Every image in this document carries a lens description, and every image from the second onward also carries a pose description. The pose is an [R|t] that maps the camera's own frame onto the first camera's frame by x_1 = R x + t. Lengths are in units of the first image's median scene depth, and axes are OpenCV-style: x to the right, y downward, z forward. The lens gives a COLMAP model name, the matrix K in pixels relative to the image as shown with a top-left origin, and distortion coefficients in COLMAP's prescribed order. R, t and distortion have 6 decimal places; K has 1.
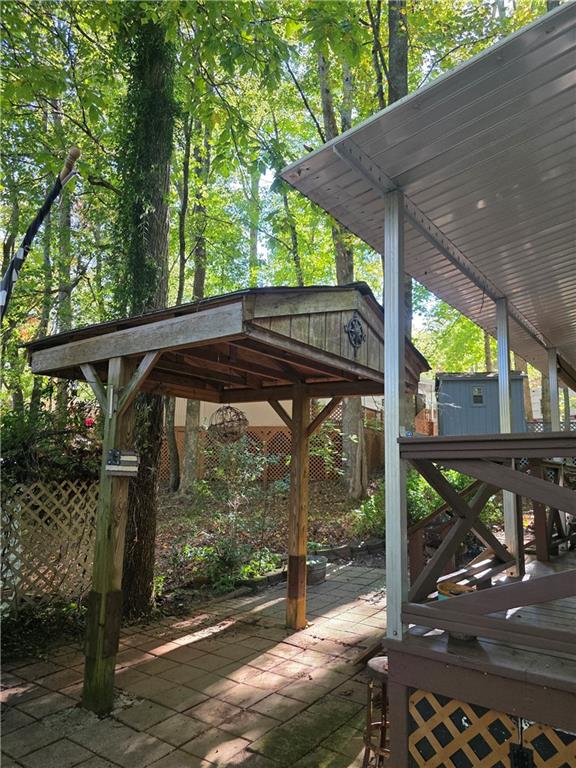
lens RADIAL K [[519.0, 0, 274.9], [0, 519.0, 394.0], [0, 0, 1]] dist [0.054775, -0.042328]
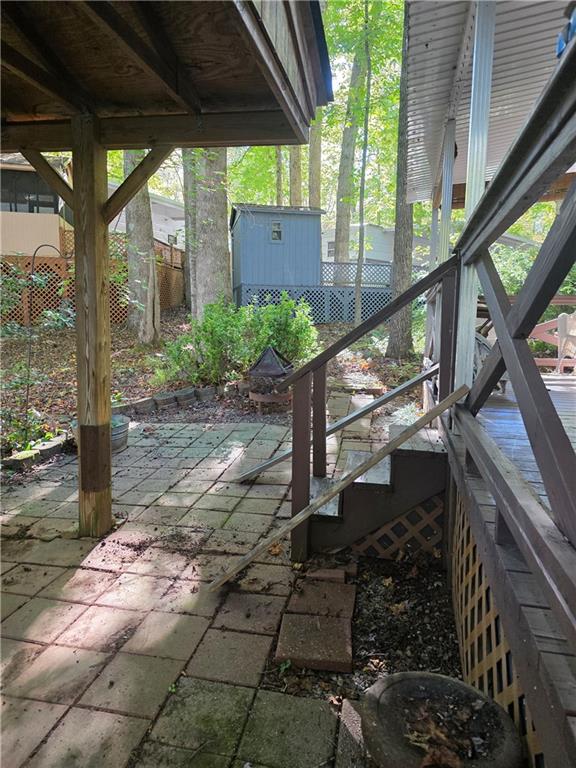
lens RADIAL K [[519.0, 0, 287.4], [0, 519.0, 389.9], [0, 0, 1]] dist [0.054775, -0.042328]
pose [[0.906192, -0.057791, 0.418900, -0.009370], [-0.060652, 0.962611, 0.264008, 0.152088], [-0.418495, -0.264649, 0.868805, 0.602752]]
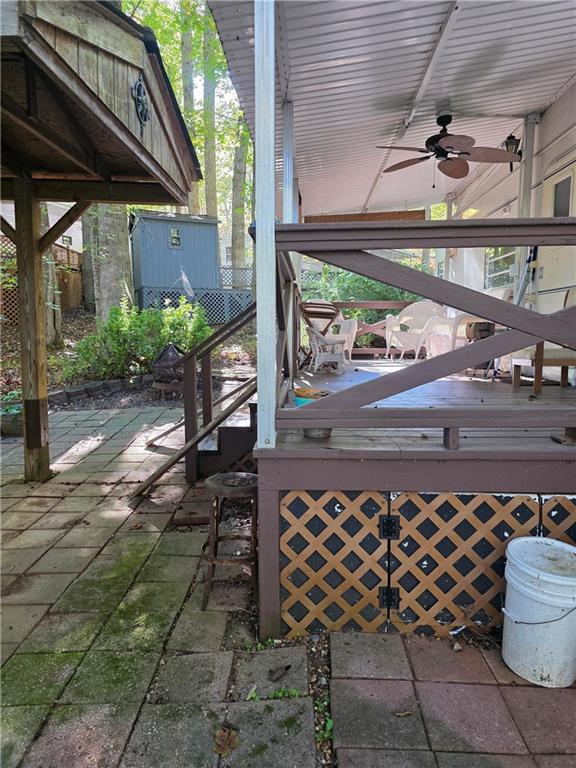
lens RADIAL K [[519.0, 0, 301.1], [0, 519.0, 379.5], [0, 0, 1]] dist [0.054775, -0.042328]
pose [[0.801357, -0.079044, 0.592940, -0.166098], [-0.075573, 0.969911, 0.231433, 0.089226], [-0.593393, -0.230271, 0.771272, 0.191006]]
